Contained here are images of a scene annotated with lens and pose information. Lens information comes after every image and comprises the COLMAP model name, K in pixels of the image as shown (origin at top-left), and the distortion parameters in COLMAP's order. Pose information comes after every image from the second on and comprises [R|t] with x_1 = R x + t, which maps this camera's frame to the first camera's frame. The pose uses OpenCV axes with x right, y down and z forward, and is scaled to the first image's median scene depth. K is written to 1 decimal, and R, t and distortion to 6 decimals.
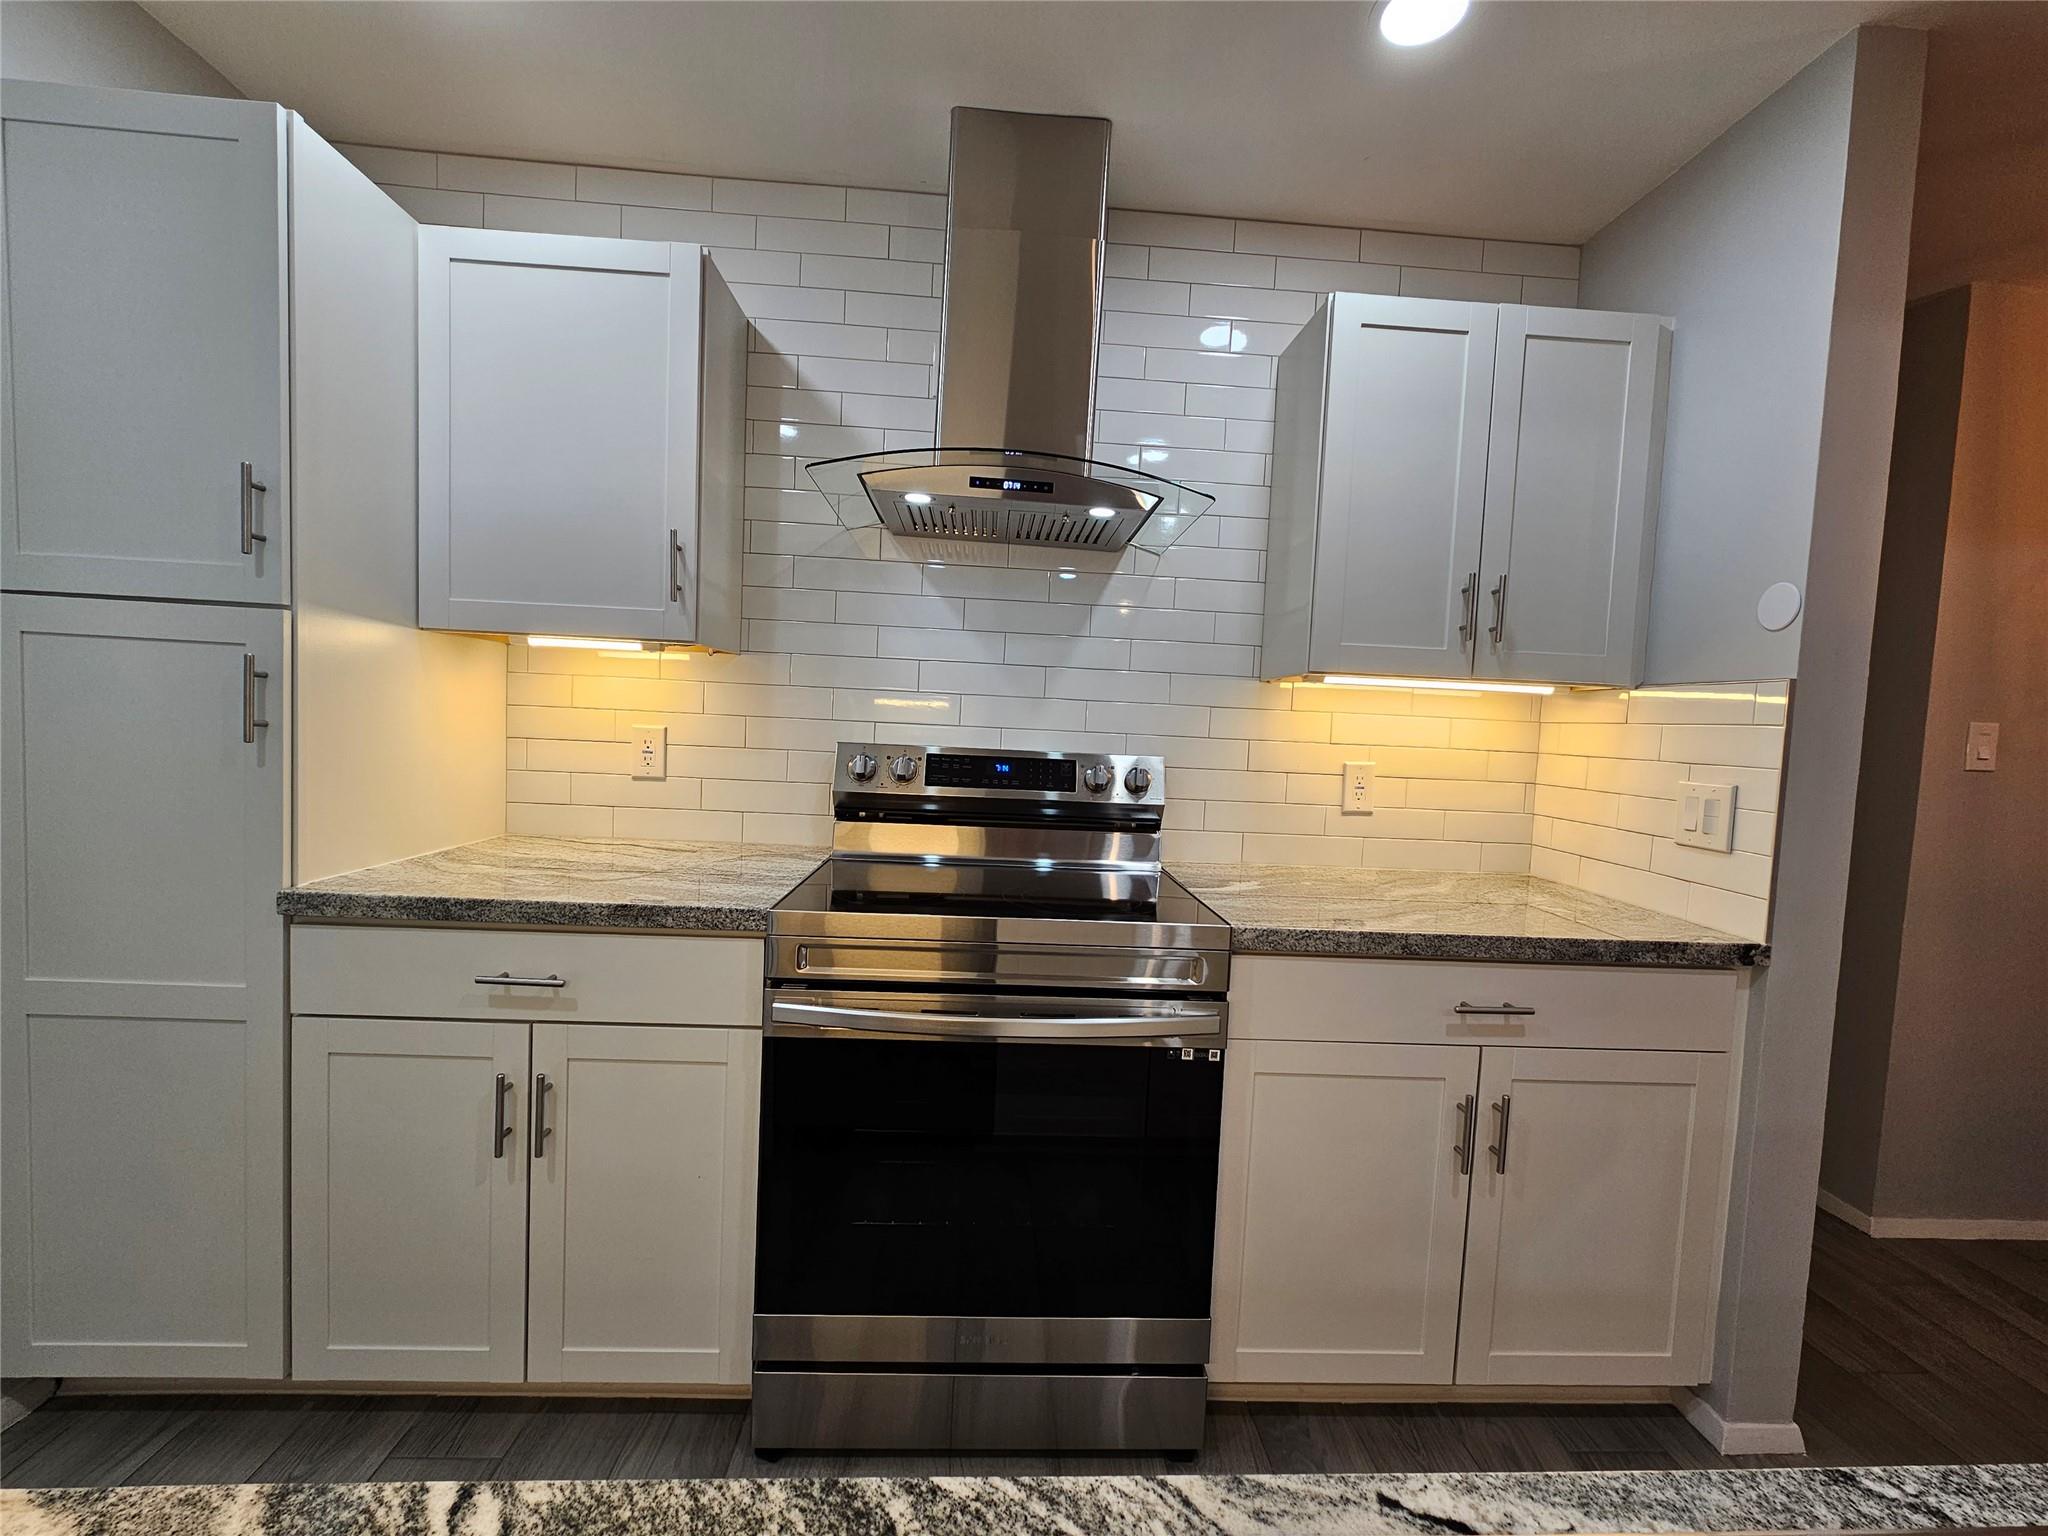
lens RADIAL K [[838.3, 0, 1026.8], [0, 838.3, 770.3], [0, 0, 1]] dist [0.002246, -0.000553]
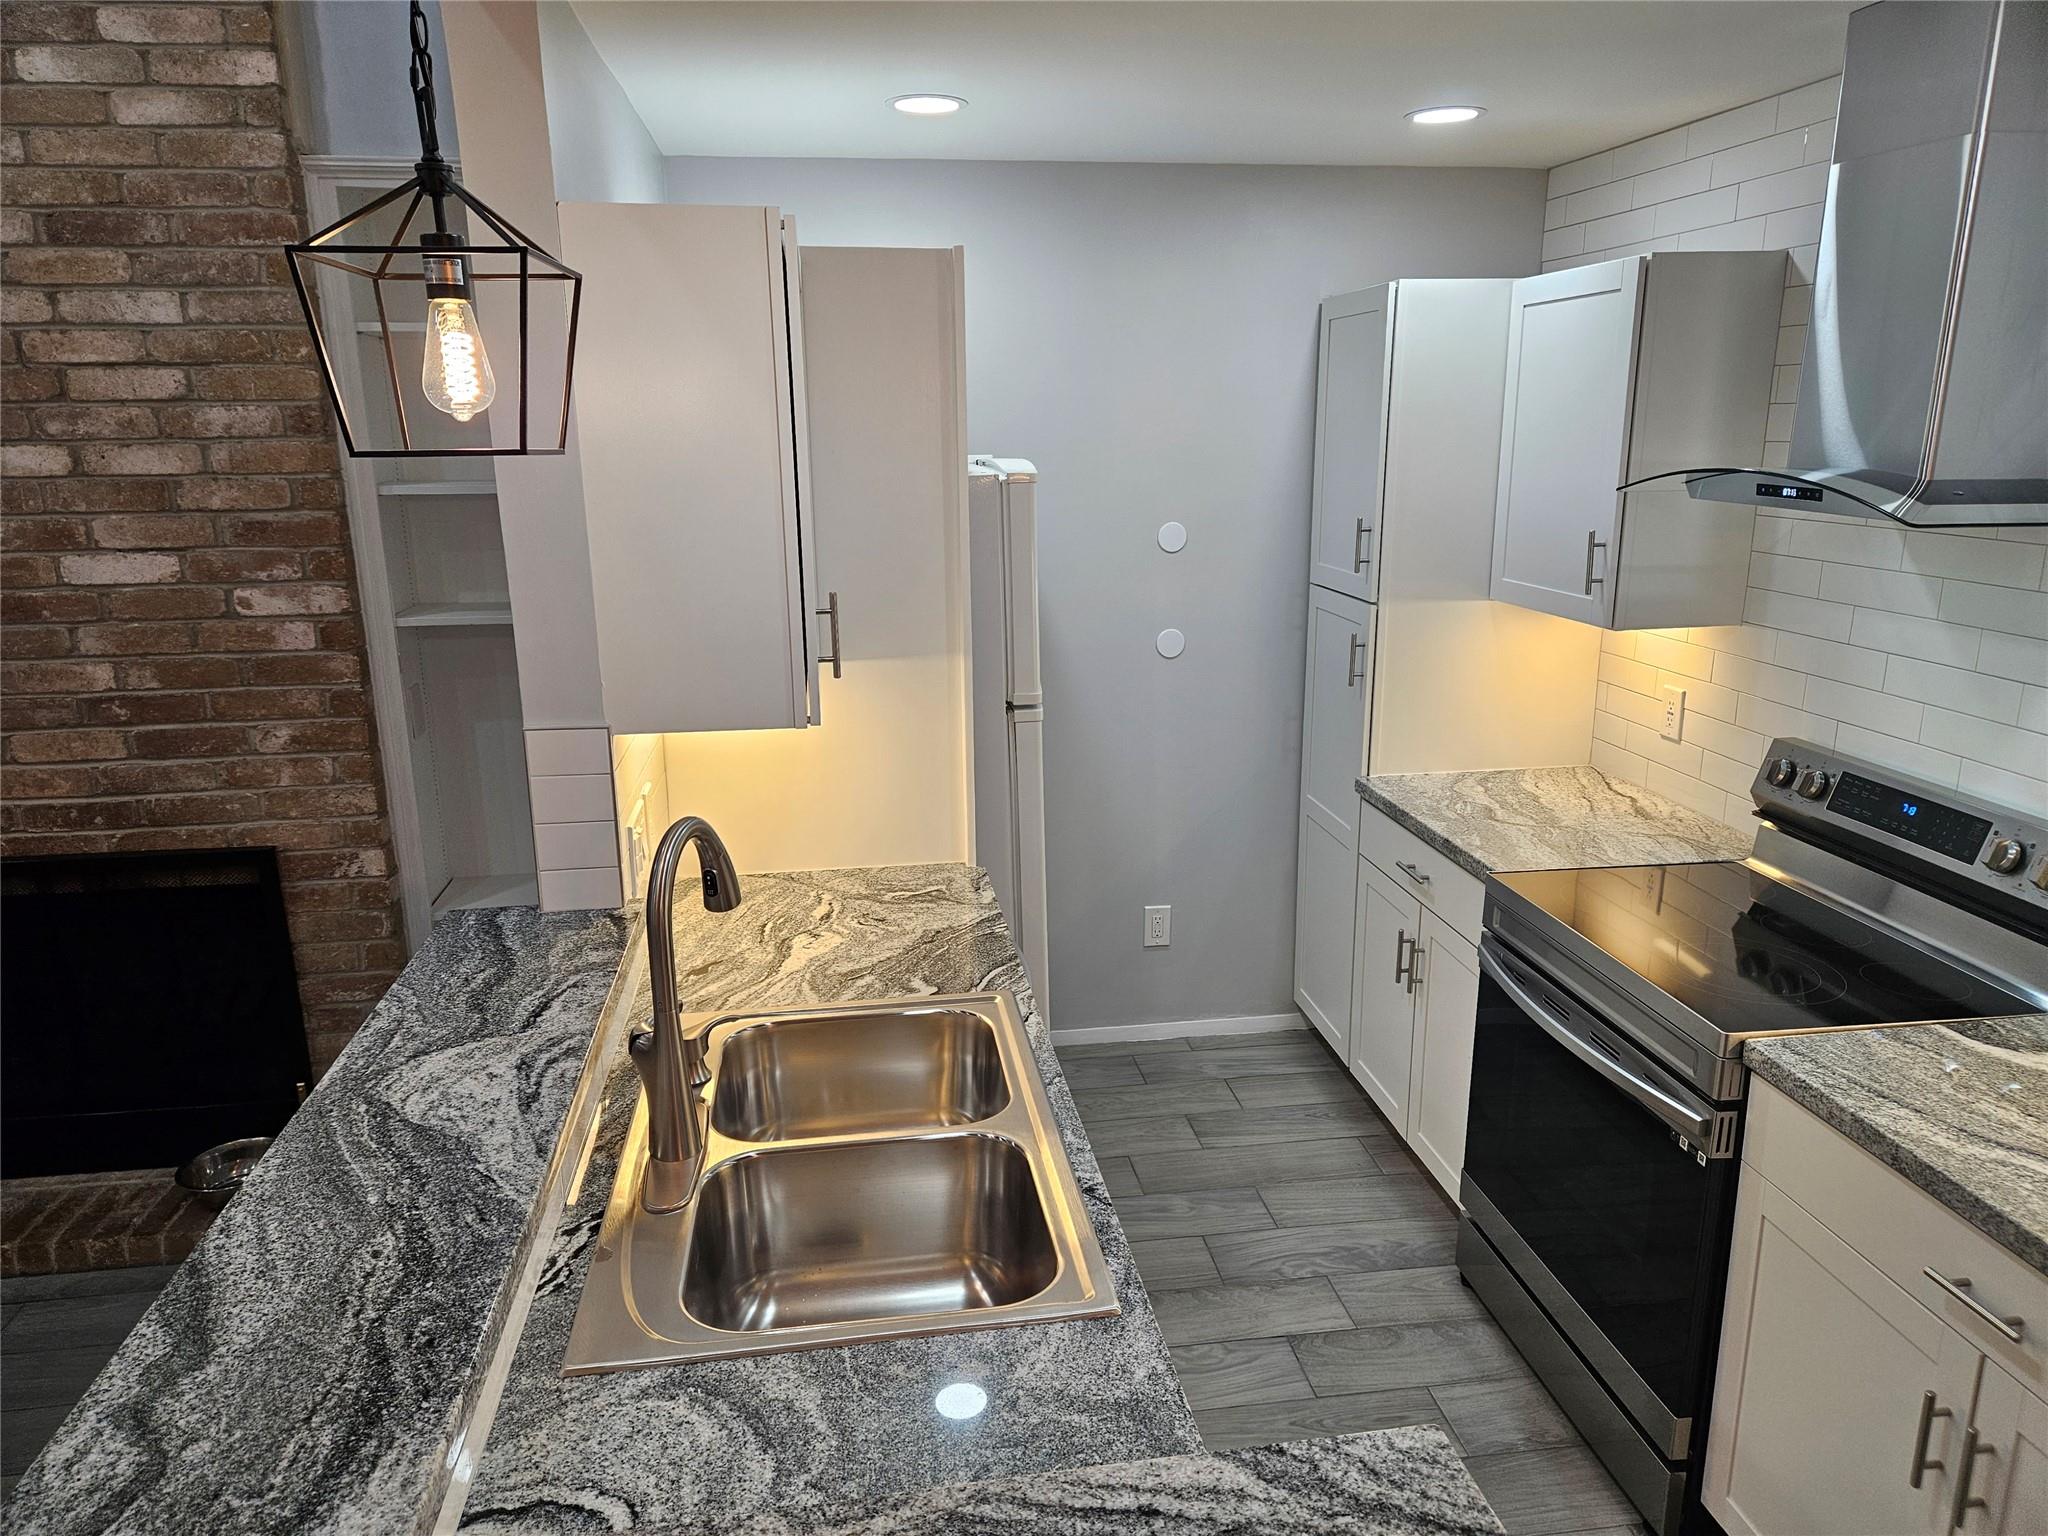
lens RADIAL K [[1367.3, 0, 1029.2], [0, 1367.3, 761.5], [0, 0, 1]] dist [0.075185, -0.069444]
pose [[0.093231, 0.197221, -0.975916, 1.433325], [-0.044217, 0.980038, 0.193830, -0.326010], [0.994662, 0.025081, 0.100091, 0.084224]]
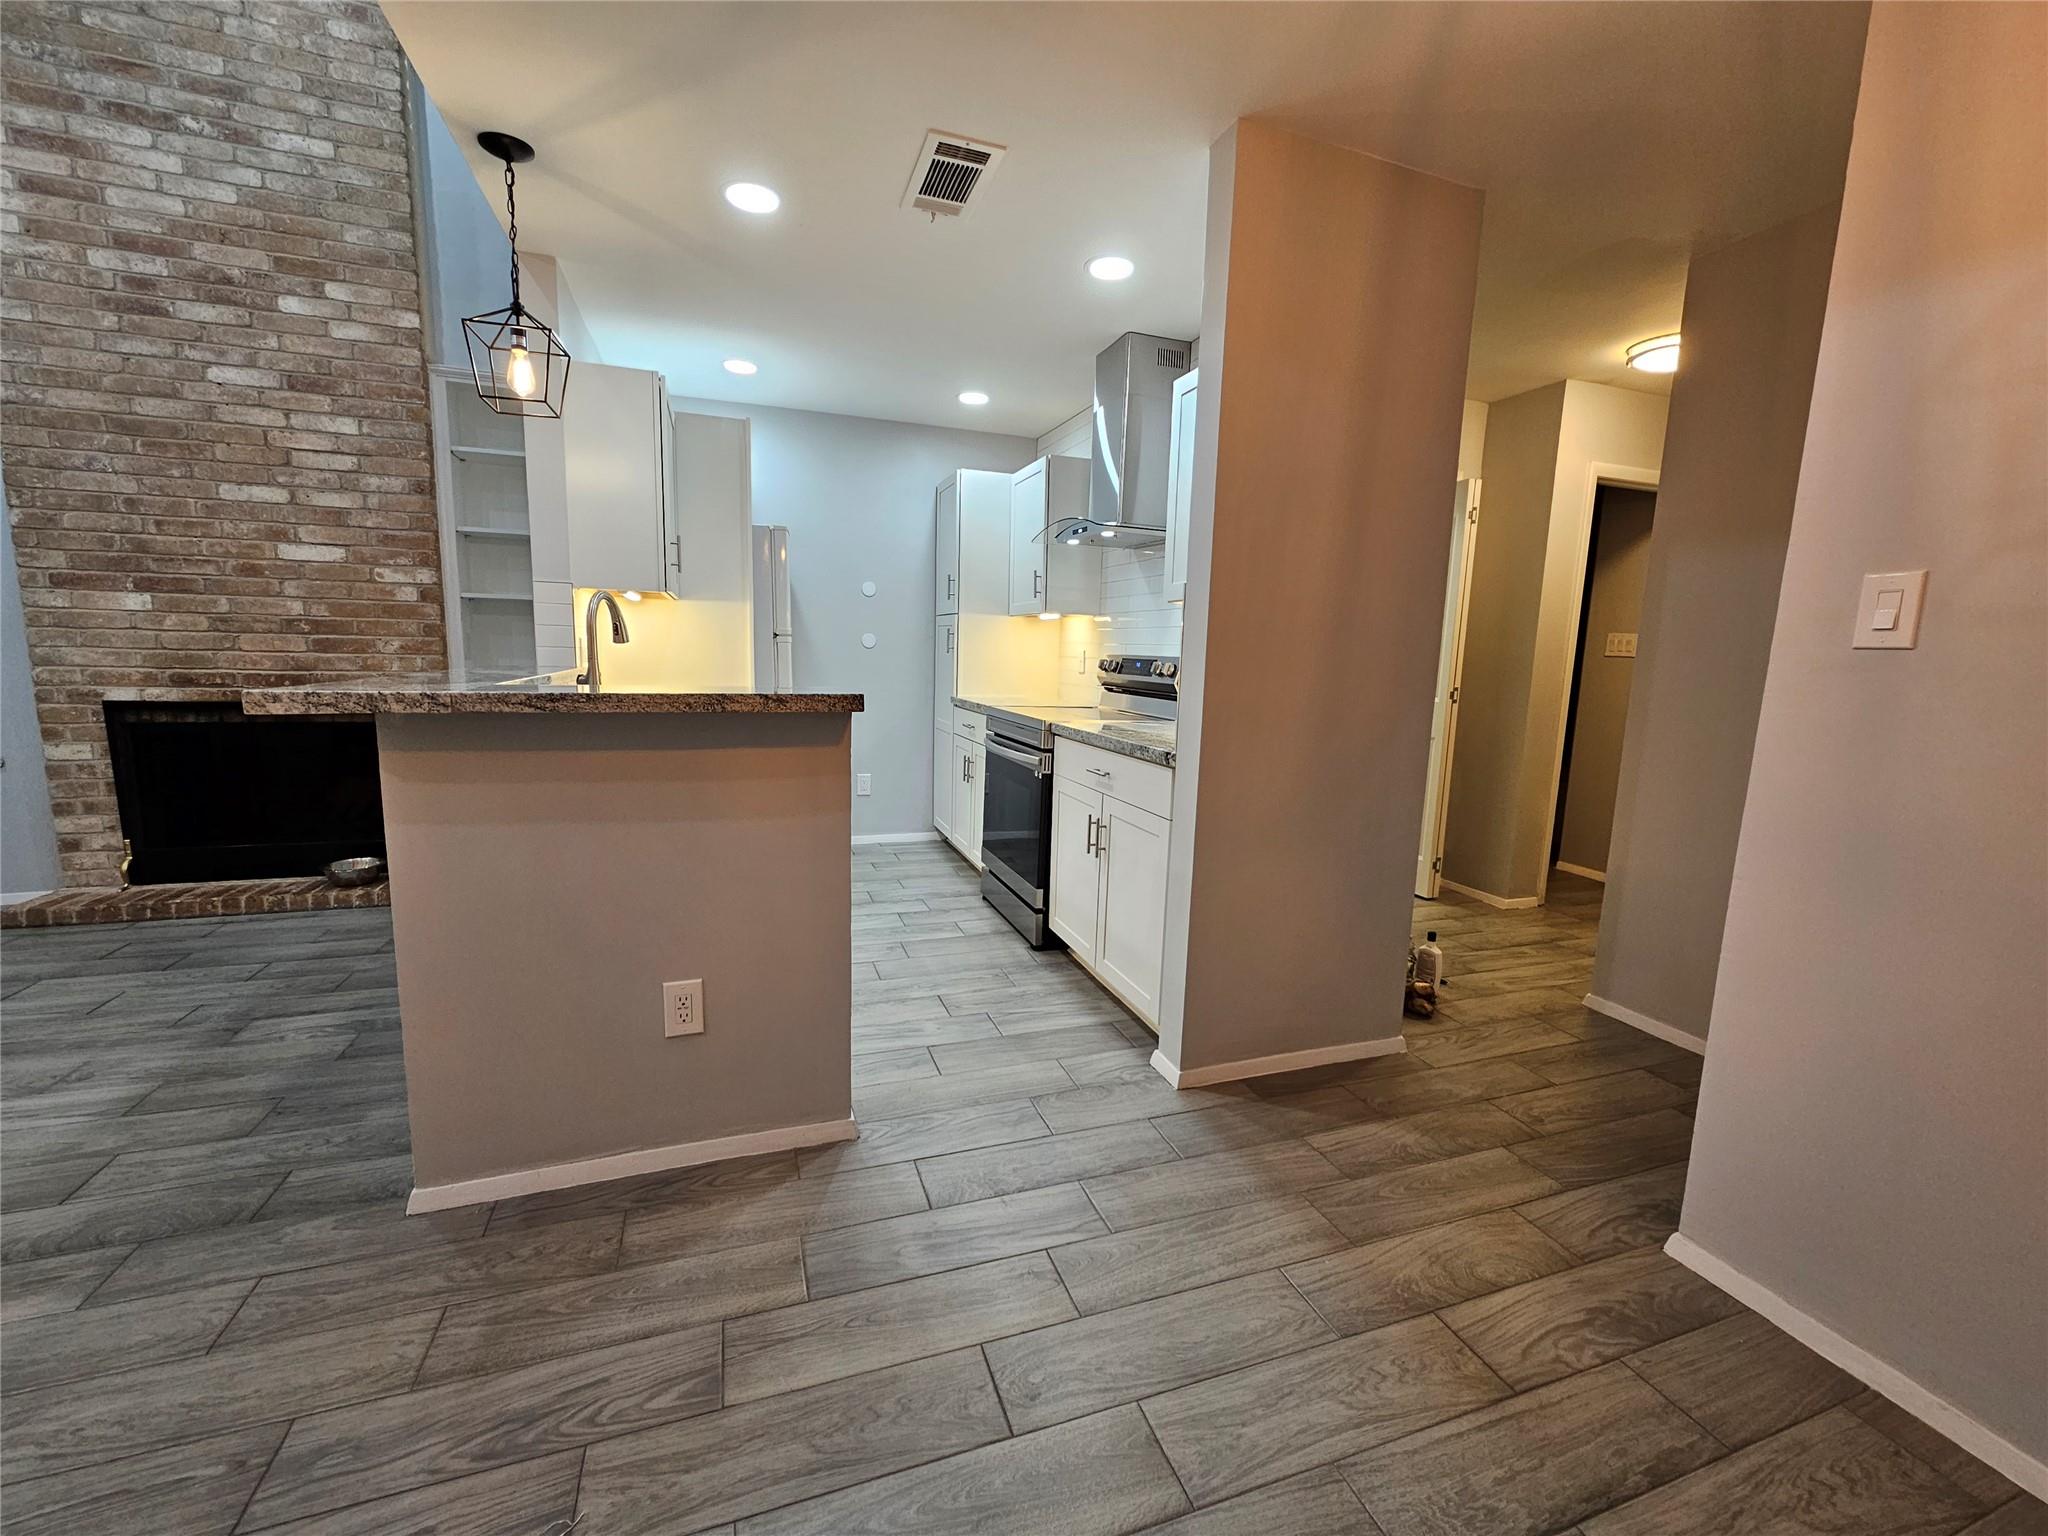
lens RADIAL K [[838.3, 0, 1025.2], [0, 838.3, 768.8], [0, 0, 1]] dist [0.002246, -0.000553]
pose [[0.284356, 0.096425, -0.953857, 2.220644], [-0.070379, 0.994344, 0.079537, 0.127213], [0.956132, 0.044514, 0.289534, 0.257086]]
